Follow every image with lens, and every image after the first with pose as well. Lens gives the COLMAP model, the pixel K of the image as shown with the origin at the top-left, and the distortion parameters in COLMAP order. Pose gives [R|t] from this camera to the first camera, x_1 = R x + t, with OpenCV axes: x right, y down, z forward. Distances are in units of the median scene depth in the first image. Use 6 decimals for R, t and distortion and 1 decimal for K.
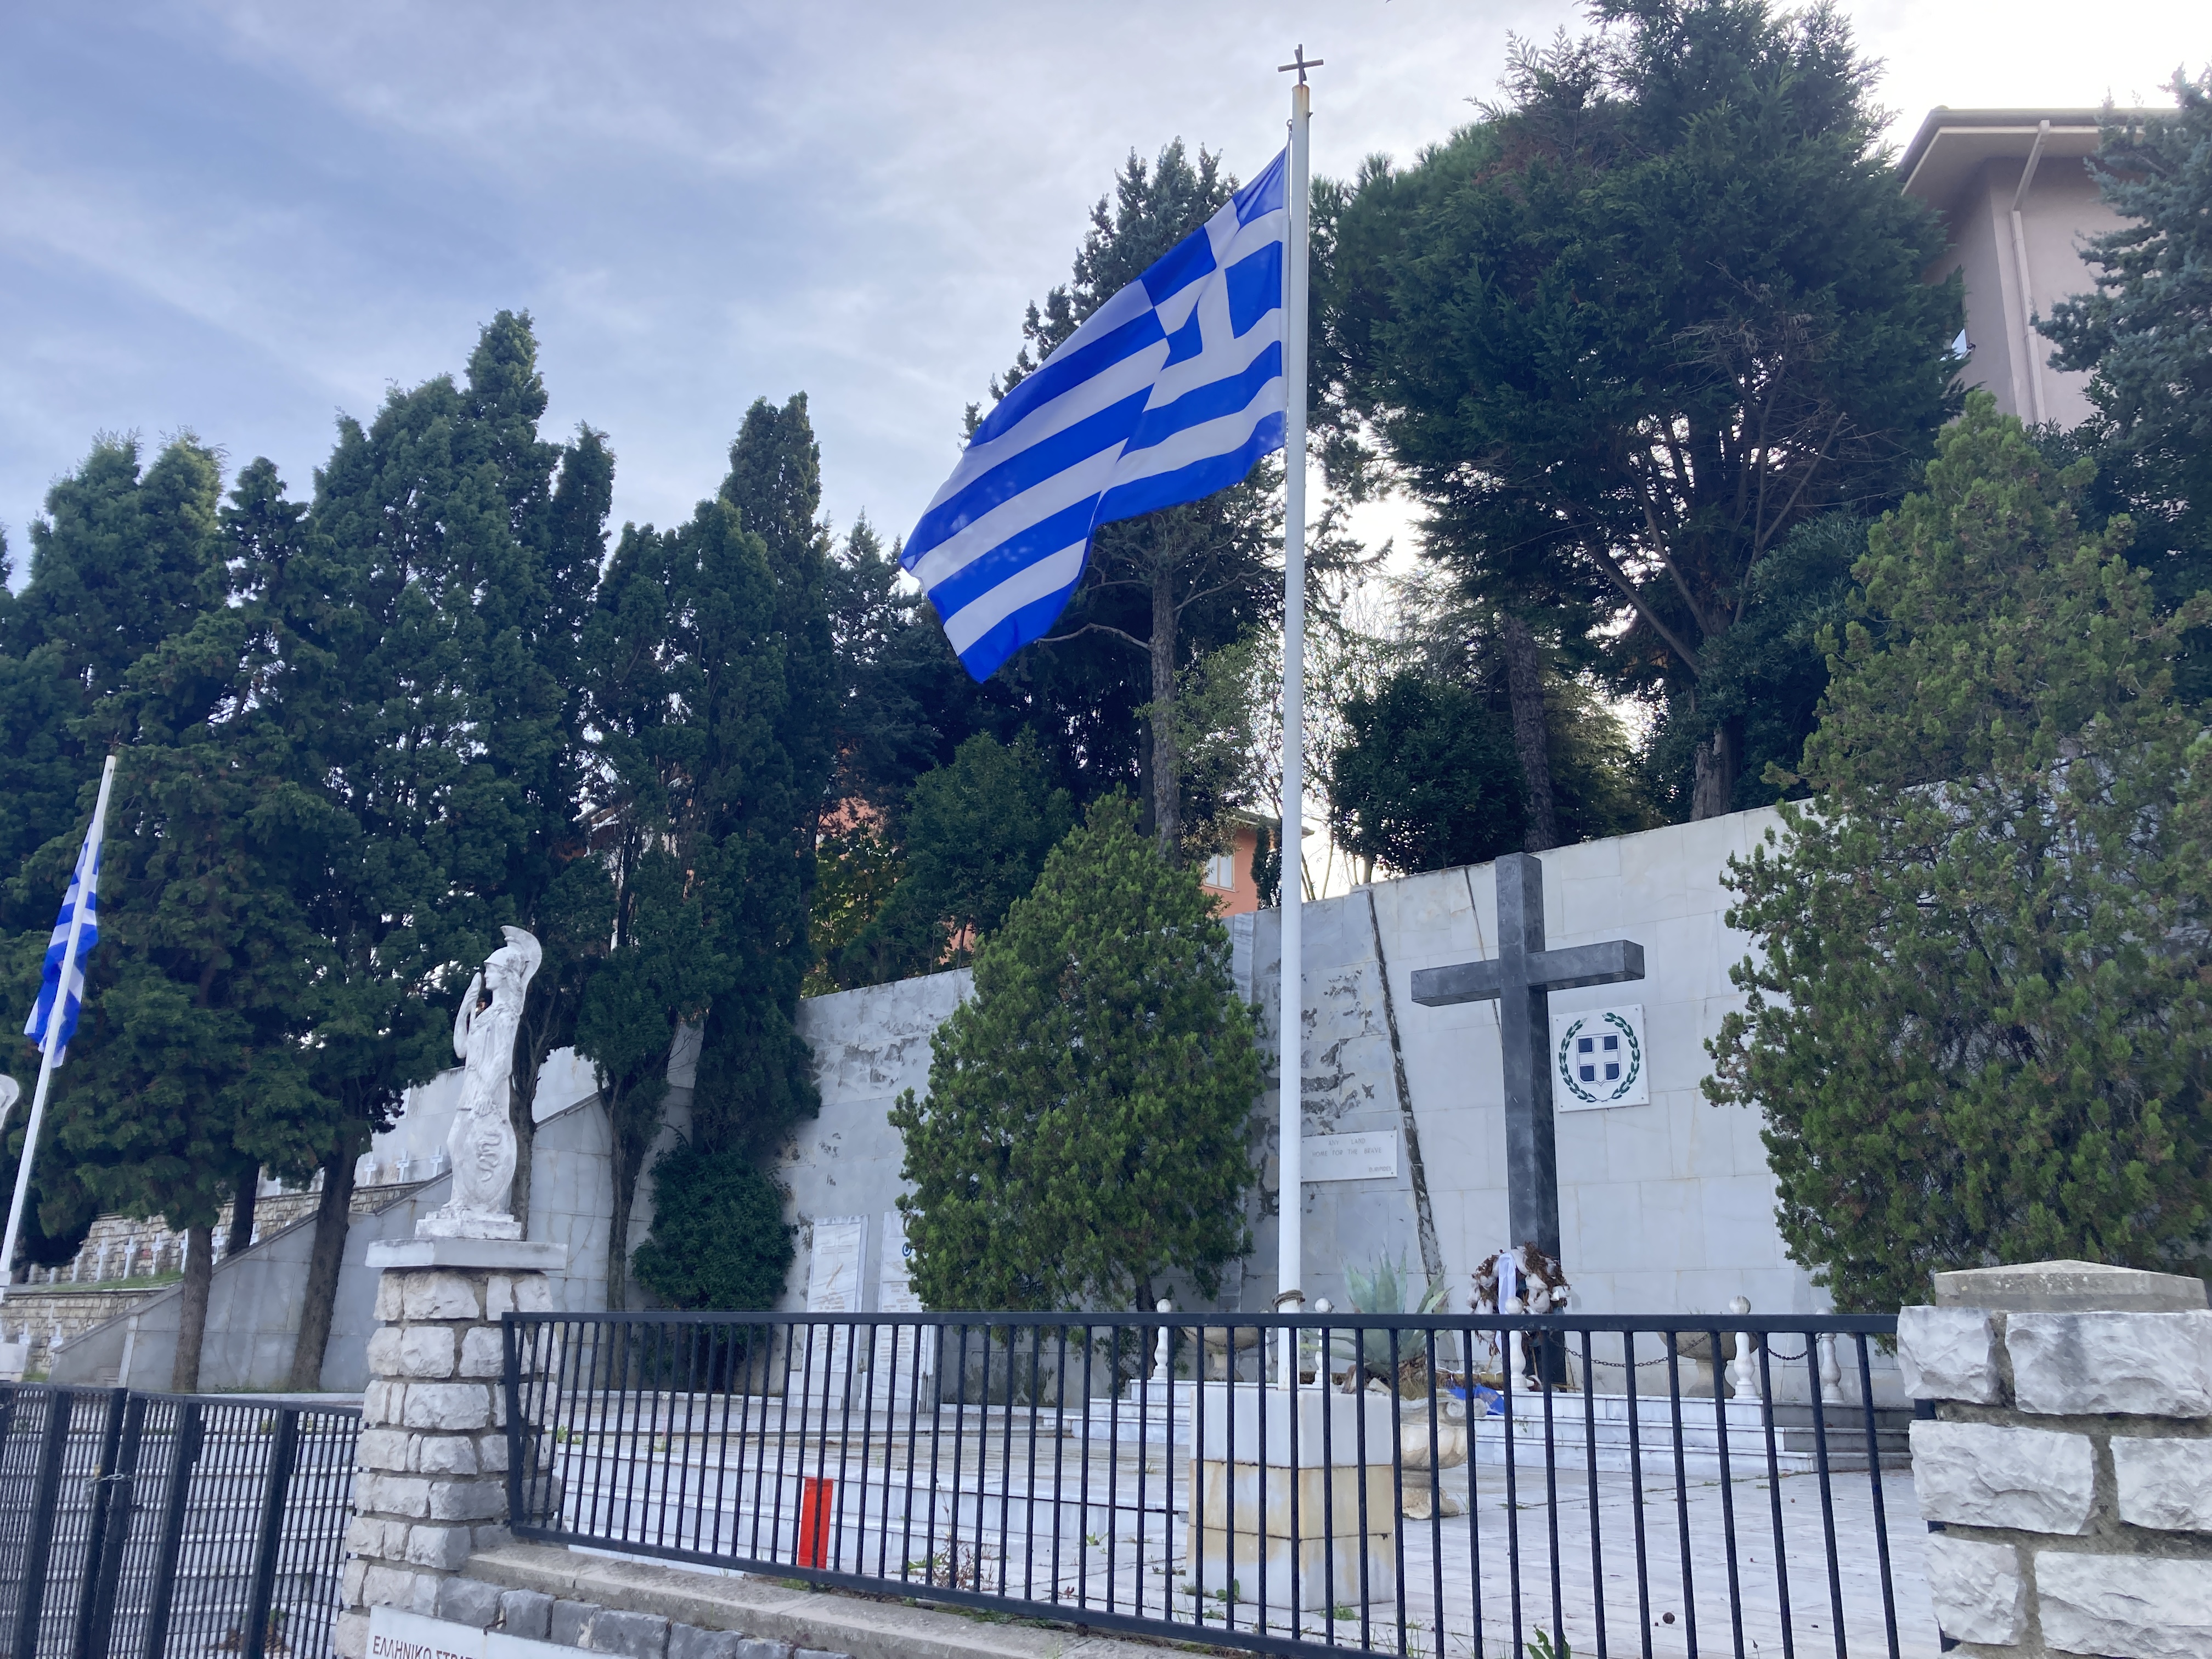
lens RADIAL K [[1783.3, 0, 1106.0], [0, 1783.3, 829.5], [0, 0, 1]] dist [0.029302, -0.000074]
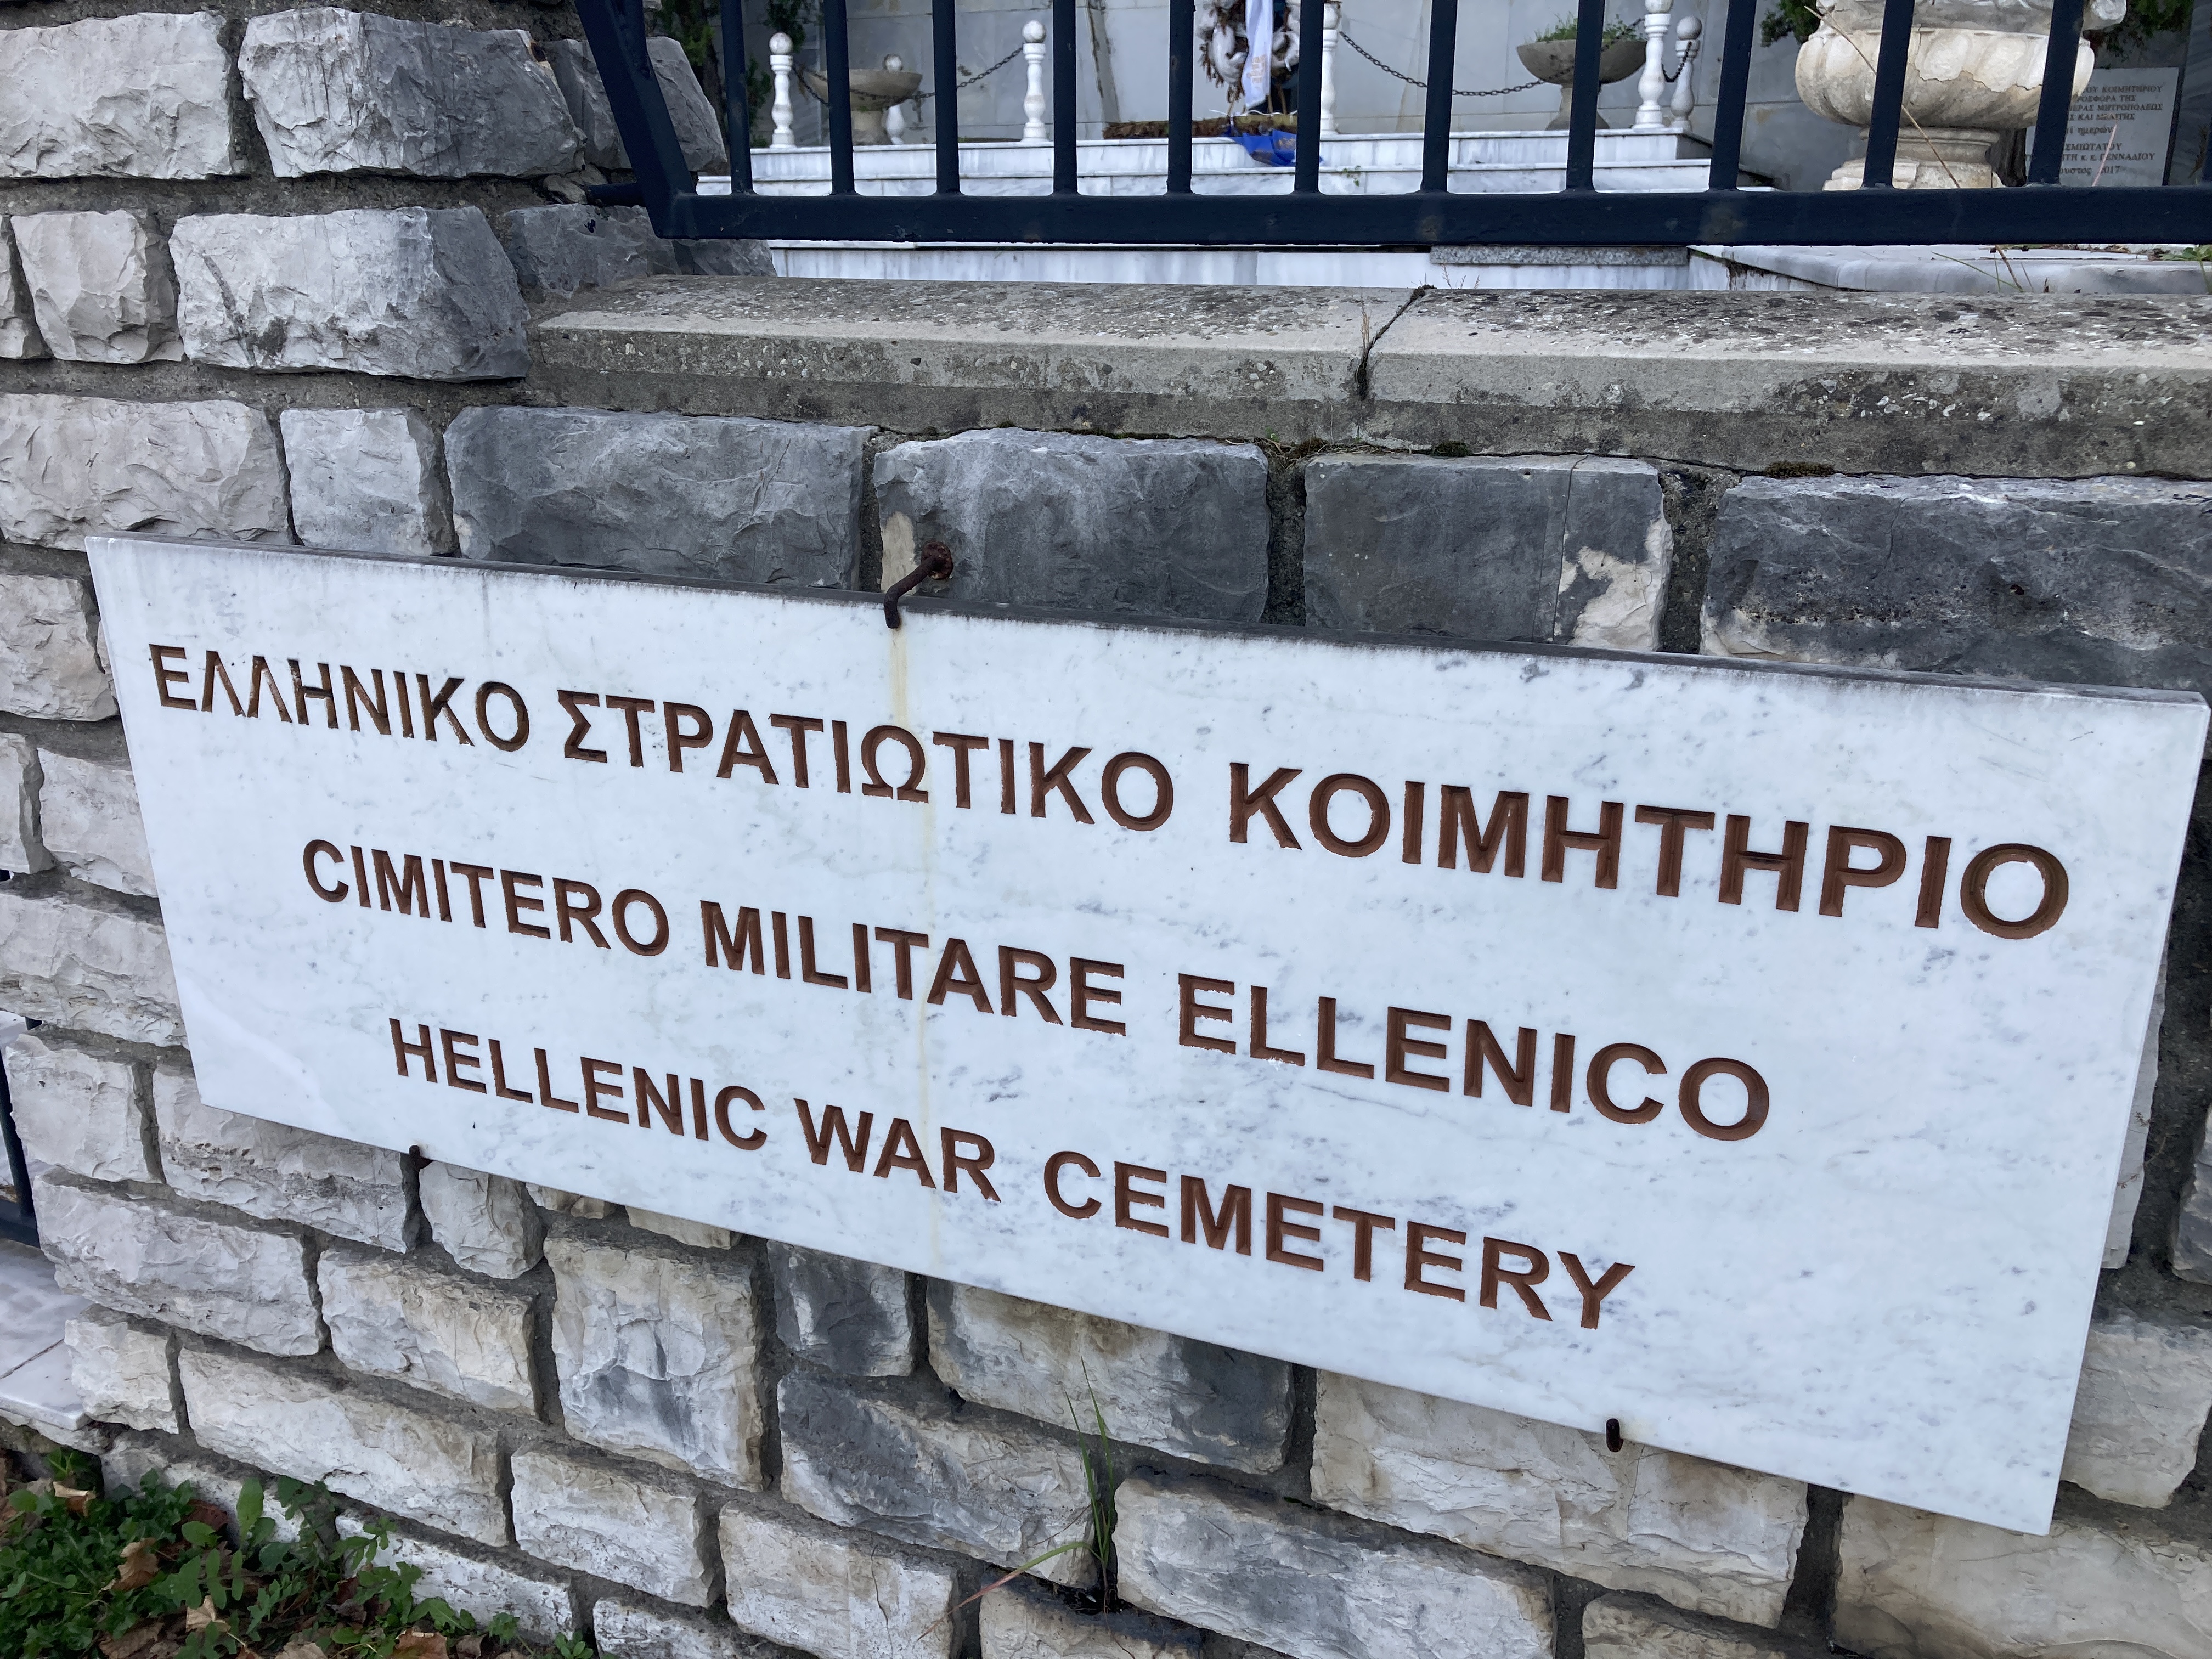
lens RADIAL K [[1783.3, 0, 1106.0], [0, 1783.3, 829.5], [0, 0, 1]] dist [0.029302, -0.000074]
pose [[0.937729, -0.143318, 0.316425, -0.364401], [-0.070269, 0.813823, 0.576848, 0.313595], [-0.340187, -0.563162, 0.753075, 0.750213]]
